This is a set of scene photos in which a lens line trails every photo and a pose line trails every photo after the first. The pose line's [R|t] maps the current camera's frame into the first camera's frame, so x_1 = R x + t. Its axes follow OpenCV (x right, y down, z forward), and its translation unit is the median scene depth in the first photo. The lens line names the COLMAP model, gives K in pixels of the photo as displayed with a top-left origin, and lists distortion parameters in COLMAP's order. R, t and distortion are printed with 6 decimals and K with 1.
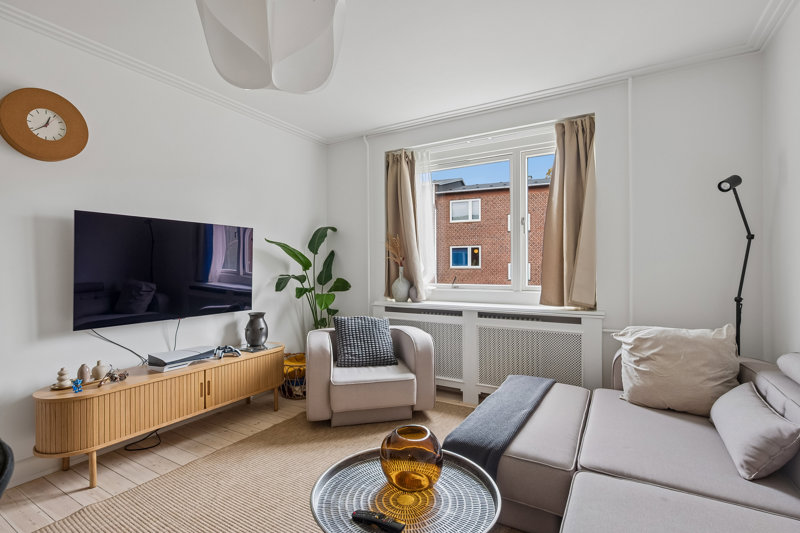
lens RADIAL K [[376.5, 0, 402.0], [0, 376.5, 265.5], [0, 0, 1]] dist [-0.008629, 0.001723]
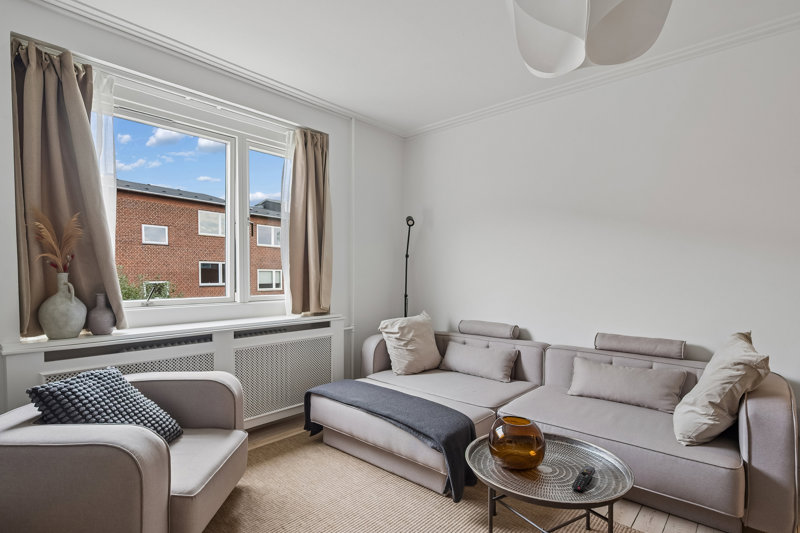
lens RADIAL K [[394.5, 0, 408.5], [0, 394.5, 283.2], [0, 0, 1]] dist [-0.007597, -0.001798]
pose [[0.194420, -0.016783, 0.980775, -0.569609], [-0.005553, 0.999819, 0.018209, 0.006947], [-0.980903, -0.008986, 0.194292, 0.529315]]
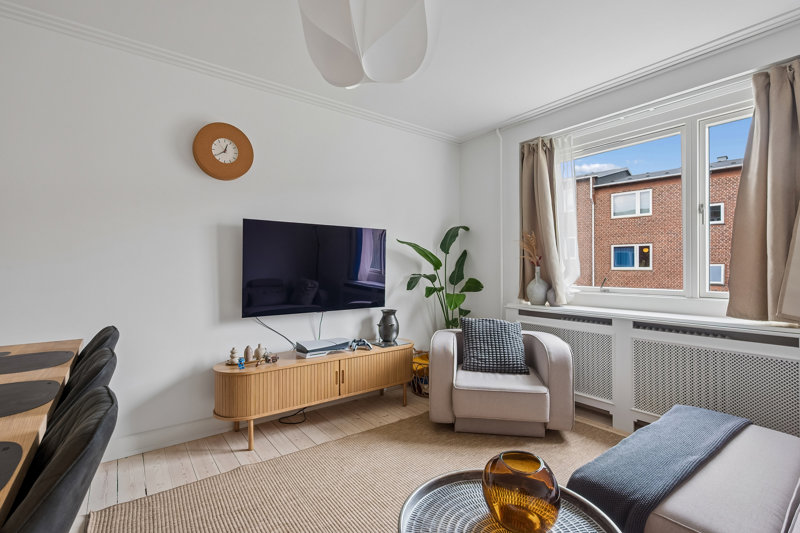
lens RADIAL K [[369.3, 0, 403.3], [0, 369.3, 265.5], [0, 0, 1]] dist [-0.001999, 0.000465]
pose [[0.925092, 0.001897, -0.379738, 0.045808], [-0.002808, 0.999994, -0.001847, 0.003950], [0.379732, 0.002775, 0.925092, 0.063195]]
